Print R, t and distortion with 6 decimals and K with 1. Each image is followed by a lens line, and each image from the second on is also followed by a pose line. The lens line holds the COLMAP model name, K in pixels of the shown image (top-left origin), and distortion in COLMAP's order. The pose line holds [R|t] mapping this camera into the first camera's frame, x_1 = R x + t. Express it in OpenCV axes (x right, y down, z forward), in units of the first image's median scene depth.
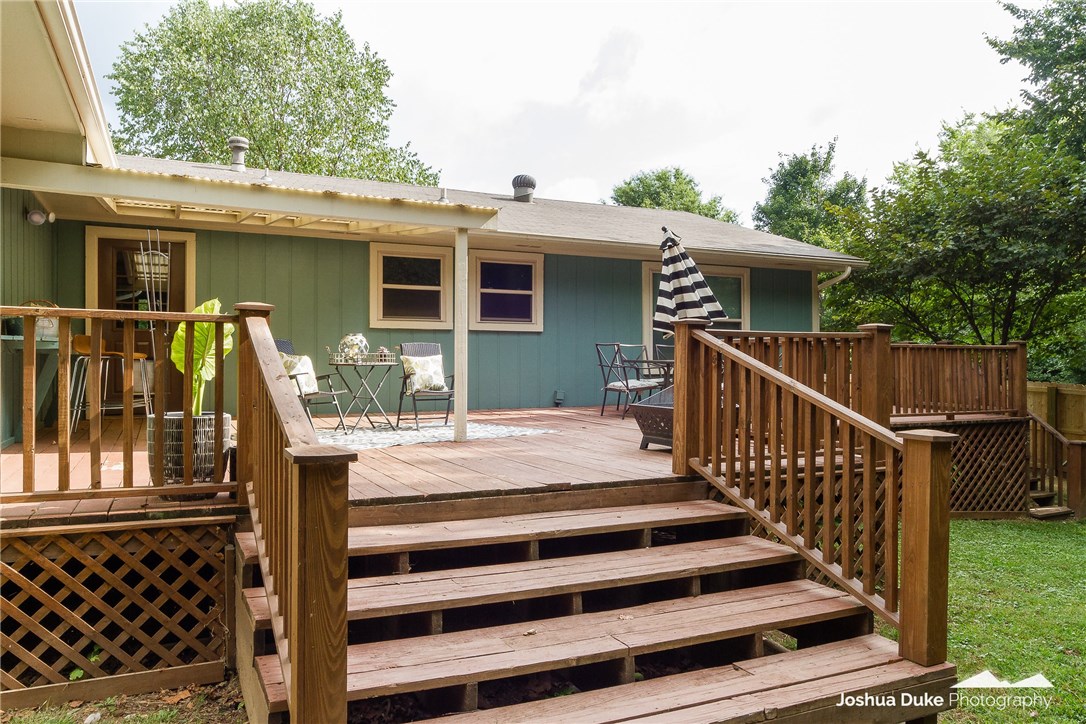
lens RADIAL K [[756.2, 0, 543.0], [0, 756.2, 362.0], [0, 0, 1]] dist [0.002497, -0.001139]
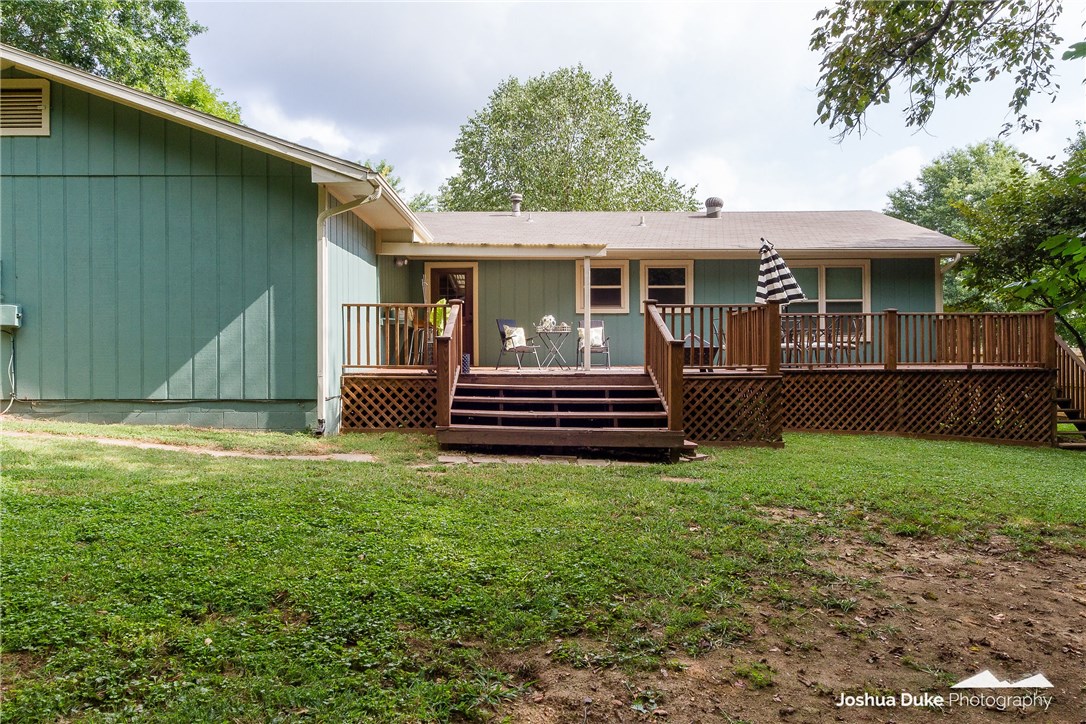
lens RADIAL K [[756.2, 0, 543.0], [0, 756.2, 362.0], [0, 0, 1]] dist [0.002497, -0.001139]
pose [[0.905852, -0.002037, -0.423590, 0.401064], [0.005238, 0.999966, 0.006394, 0.049448], [0.423562, -0.008010, 0.905832, -0.507758]]
